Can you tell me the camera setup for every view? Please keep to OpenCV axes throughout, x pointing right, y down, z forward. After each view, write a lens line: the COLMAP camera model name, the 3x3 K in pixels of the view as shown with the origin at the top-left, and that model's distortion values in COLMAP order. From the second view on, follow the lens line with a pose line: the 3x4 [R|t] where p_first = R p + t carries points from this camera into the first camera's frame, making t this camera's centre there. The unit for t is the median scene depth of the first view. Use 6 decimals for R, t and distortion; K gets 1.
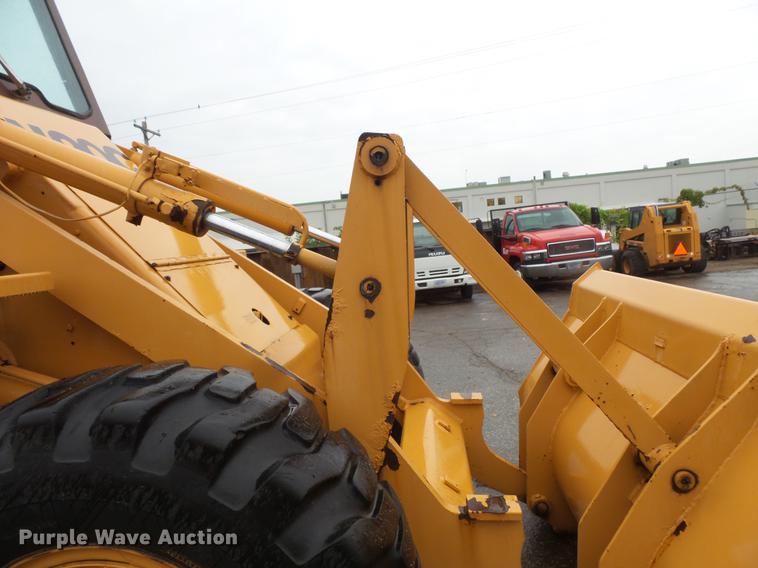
lens RADIAL K [[527.9, 0, 371.2], [0, 527.9, 286.5], [0, 0, 1]] dist [0.005875, 0.001715]
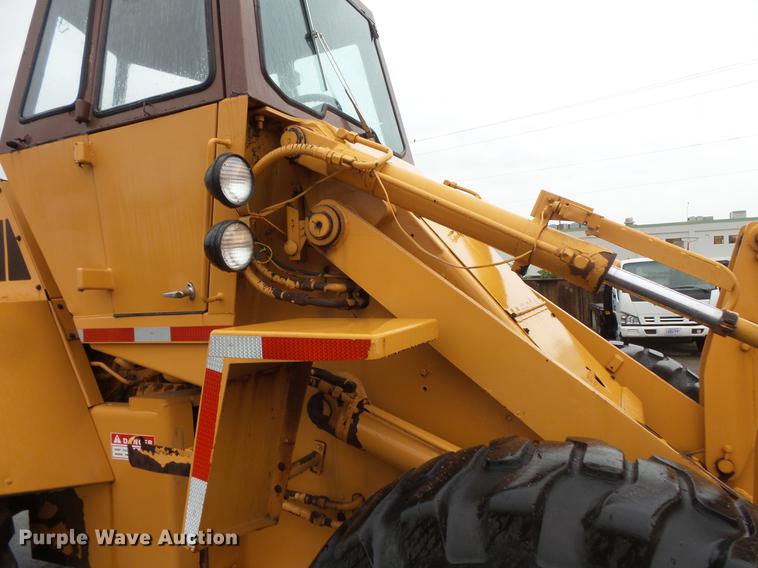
lens RADIAL K [[527.5, 0, 379.0], [0, 527.5, 284.0], [0, 0, 1]] dist [0.007657, 0.000289]
pose [[0.939769, 0.066875, -0.335203, -0.327620], [-0.086559, 0.995270, -0.044113, -0.034029], [0.330668, 0.070471, 0.941112, 0.045764]]
